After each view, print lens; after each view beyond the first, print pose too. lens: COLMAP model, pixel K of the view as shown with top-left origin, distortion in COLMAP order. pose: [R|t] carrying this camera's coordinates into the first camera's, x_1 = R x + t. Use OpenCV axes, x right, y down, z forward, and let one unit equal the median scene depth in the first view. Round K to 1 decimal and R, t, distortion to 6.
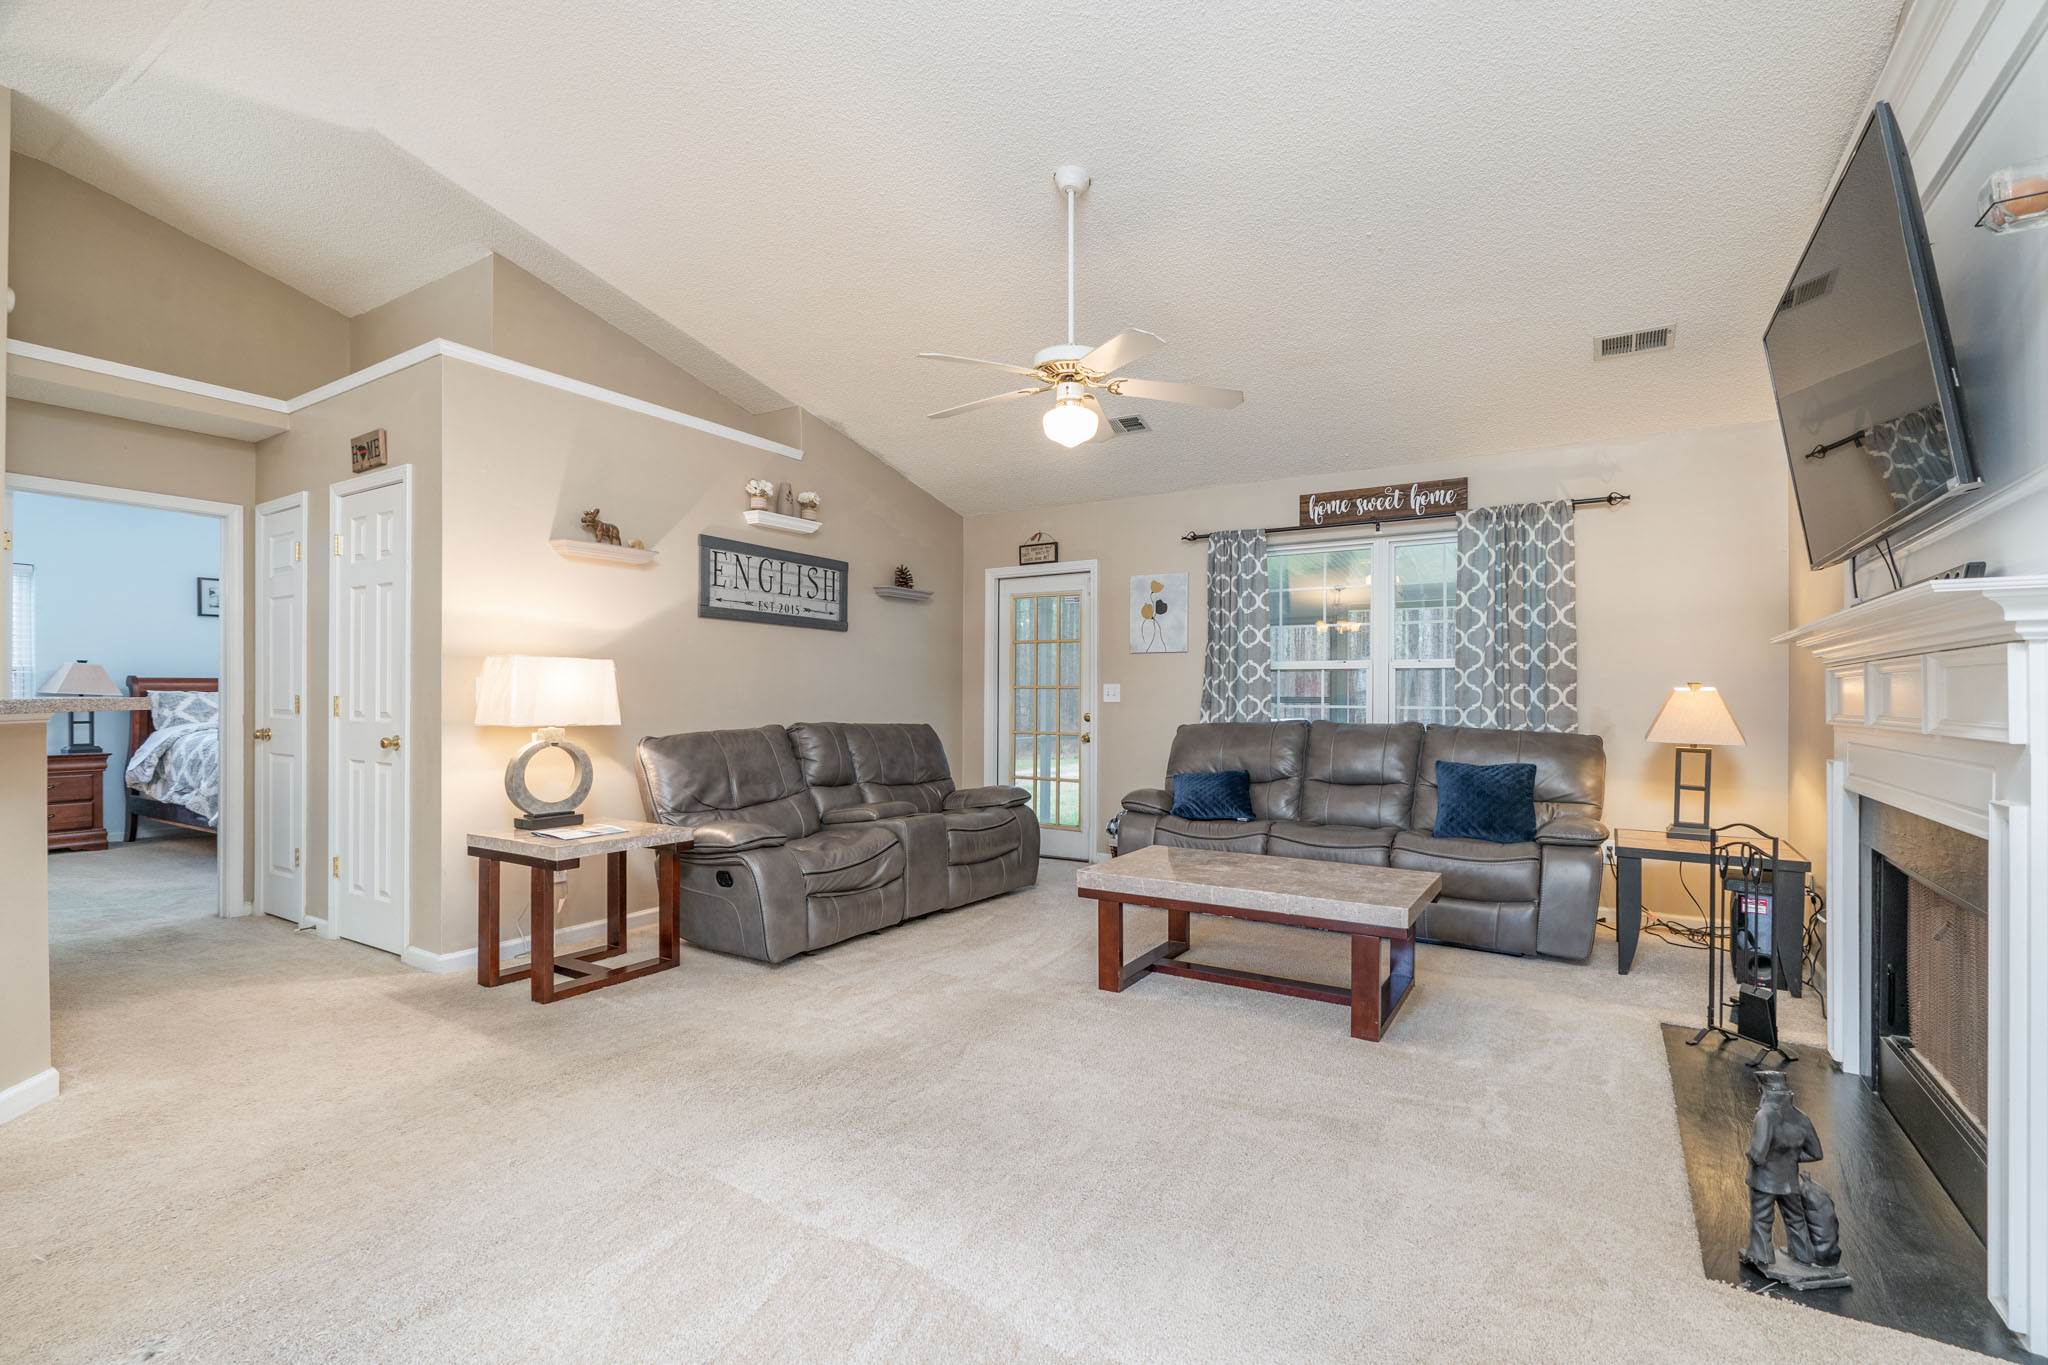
lens RADIAL K [[939.3, 0, 1064.4], [0, 939.3, 677.3], [0, 0, 1]] dist [-0.004683, 0.001888]
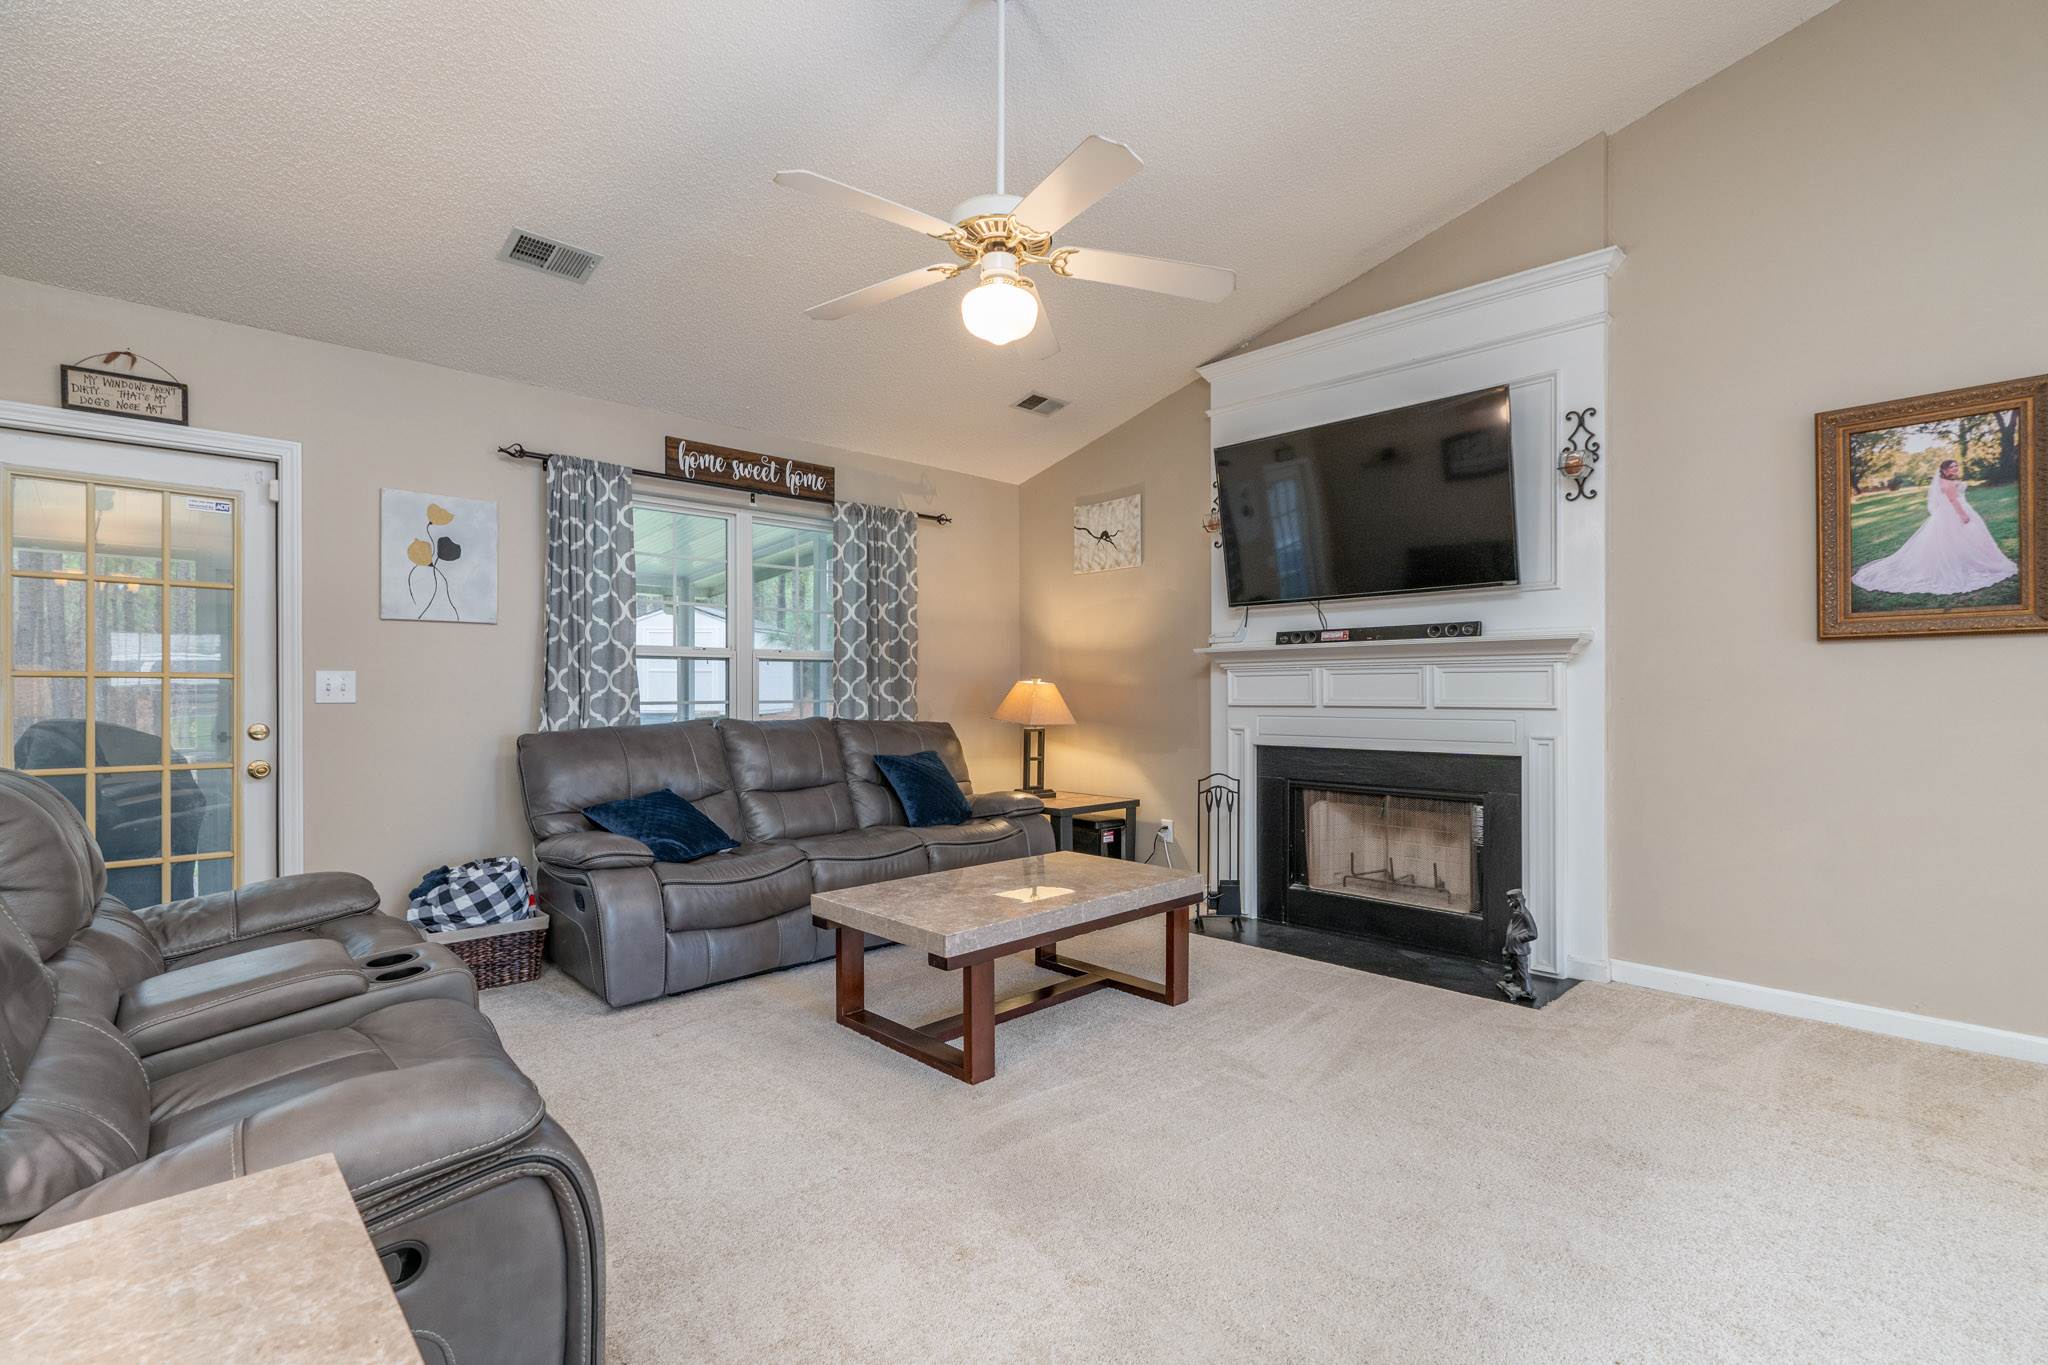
lens RADIAL K [[939.3, 0, 1018.2], [0, 939.3, 688.7], [0, 0, 1]] dist [-0.004683, 0.001888]
pose [[0.254046, -0.003367, 0.967186, -0.451175], [-0.015506, 0.999851, 0.007554, 0.008698], [-0.967068, -0.016917, 0.253956, 0.524512]]
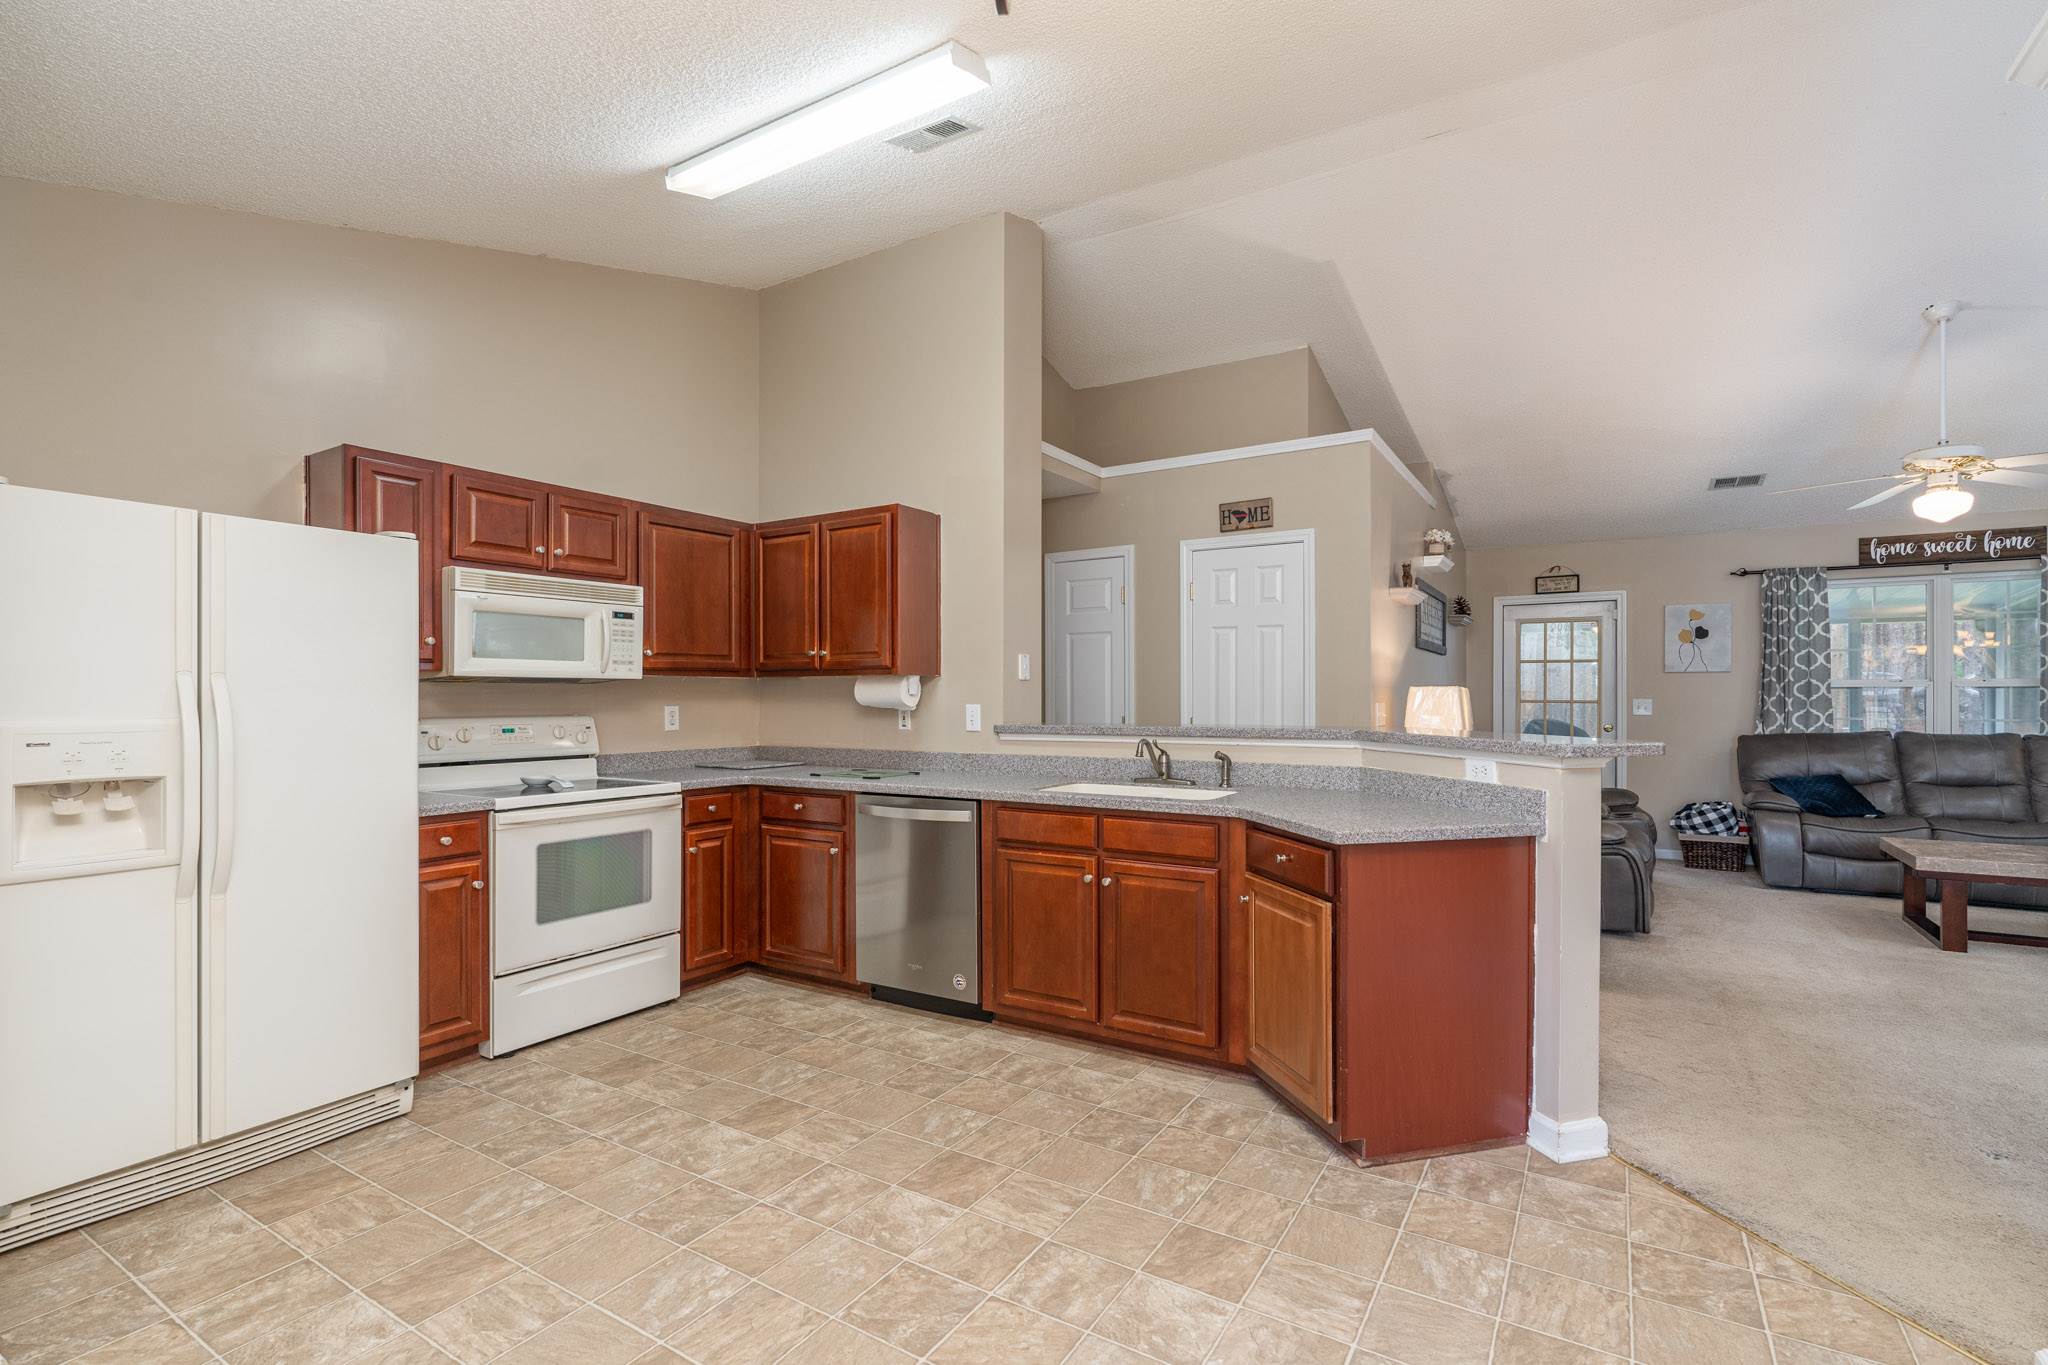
lens RADIAL K [[939.3, 0, 1047.7], [0, 939.3, 692.3], [0, 0, 1]] dist [-0.004683, 0.001888]
pose [[0.999992, -0.003550, 0.002040, -0.781059], [0.003514, 0.999837, 0.017719, -0.027513], [-0.002102, -0.017712, 0.999841, -0.167585]]
